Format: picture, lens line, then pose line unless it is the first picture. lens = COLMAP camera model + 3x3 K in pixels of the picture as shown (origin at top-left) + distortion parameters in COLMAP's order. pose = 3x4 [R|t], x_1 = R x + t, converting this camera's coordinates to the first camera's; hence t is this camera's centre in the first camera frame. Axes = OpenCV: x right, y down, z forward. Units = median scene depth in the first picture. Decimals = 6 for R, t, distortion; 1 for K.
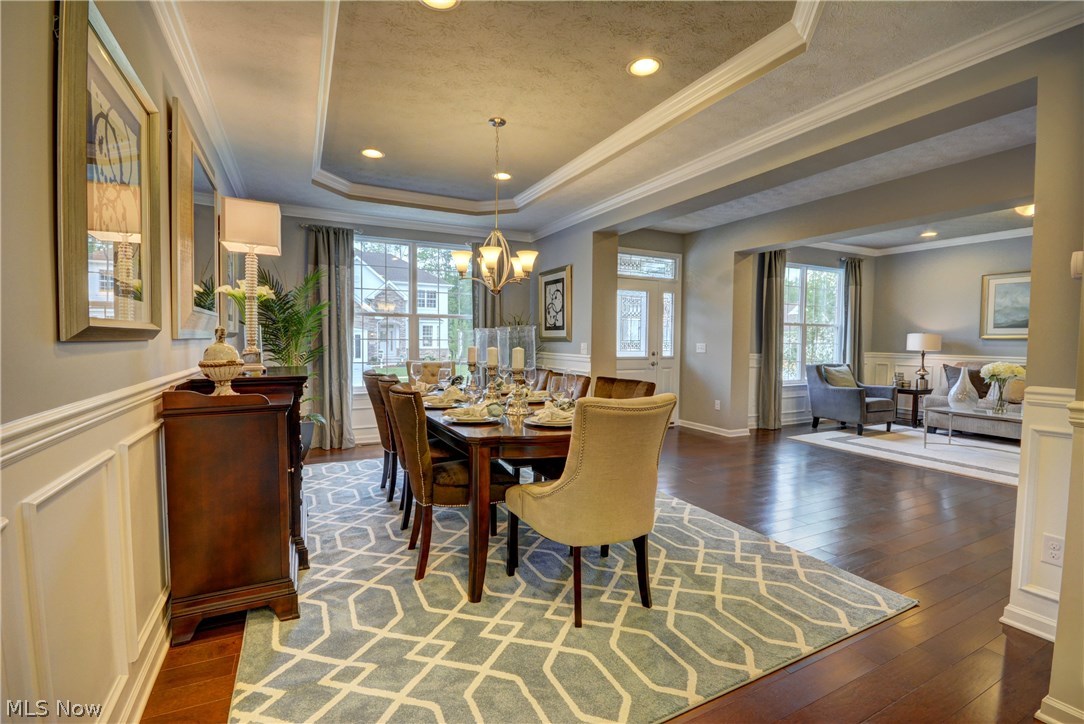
lens RADIAL K [[480.2, 0, 542.0], [0, 480.2, 362.0], [0, 0, 1]] dist [0.000224, -0.000265]
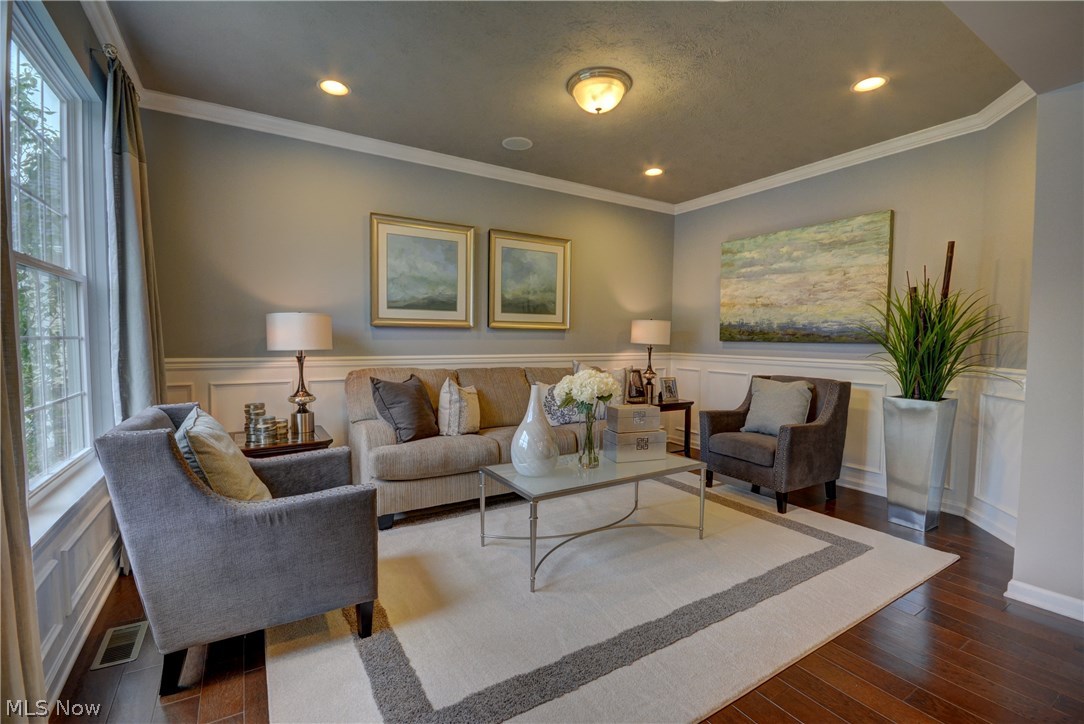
lens RADIAL K [[470.0, 0, 543.7], [0, 470.0, 359.9], [0, 0, 1]] dist [-0.002663, -0.000530]
pose [[-0.081752, -0.064013, 0.994595, 0.345181], [0.032979, 0.997215, 0.066892, -0.039439], [-0.996107, 0.038269, -0.079413, 0.862568]]
